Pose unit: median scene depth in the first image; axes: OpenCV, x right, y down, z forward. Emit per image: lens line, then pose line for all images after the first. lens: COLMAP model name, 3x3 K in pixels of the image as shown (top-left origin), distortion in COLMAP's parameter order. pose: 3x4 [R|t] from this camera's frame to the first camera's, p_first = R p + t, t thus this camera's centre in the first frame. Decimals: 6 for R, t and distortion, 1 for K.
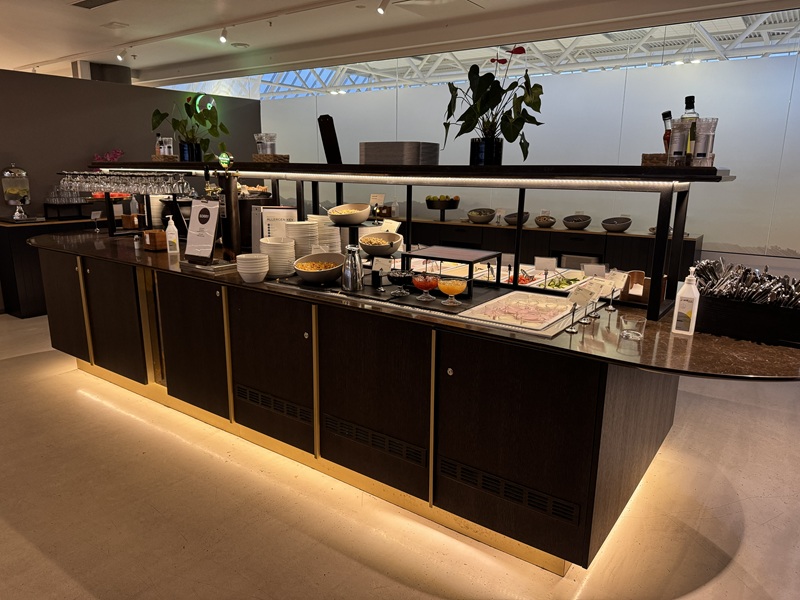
lens RADIAL K [[566.9, 0, 399.2], [0, 566.9, 301.8], [0, 0, 1]] dist [0.000924, -0.000297]
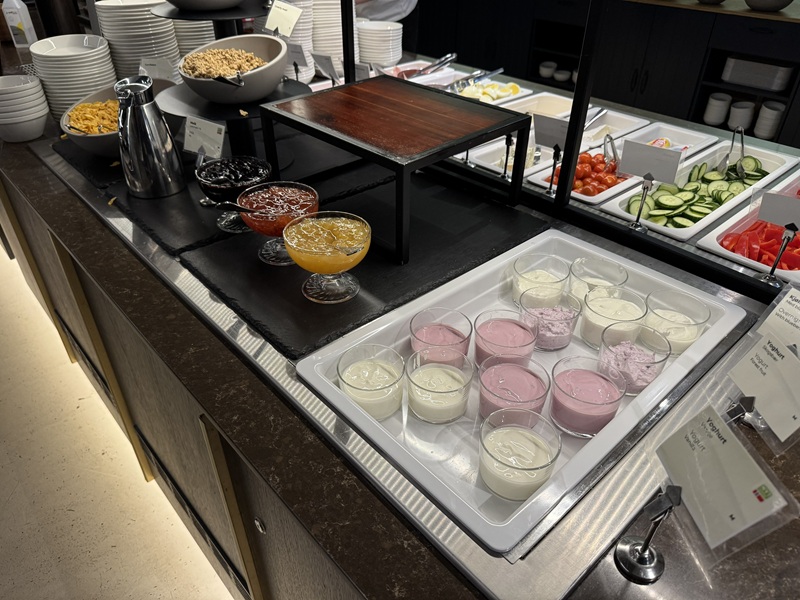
lens RADIAL K [[566.9, 0, 399.0], [0, 566.9, 299.5], [0, 0, 1]] dist [0.000924, -0.000297]
pose [[0.977269, 0.117483, -0.176475, 0.165268], [-0.045293, 0.928895, 0.367563, -0.100769], [0.207110, -0.351215, 0.913101, 0.575025]]
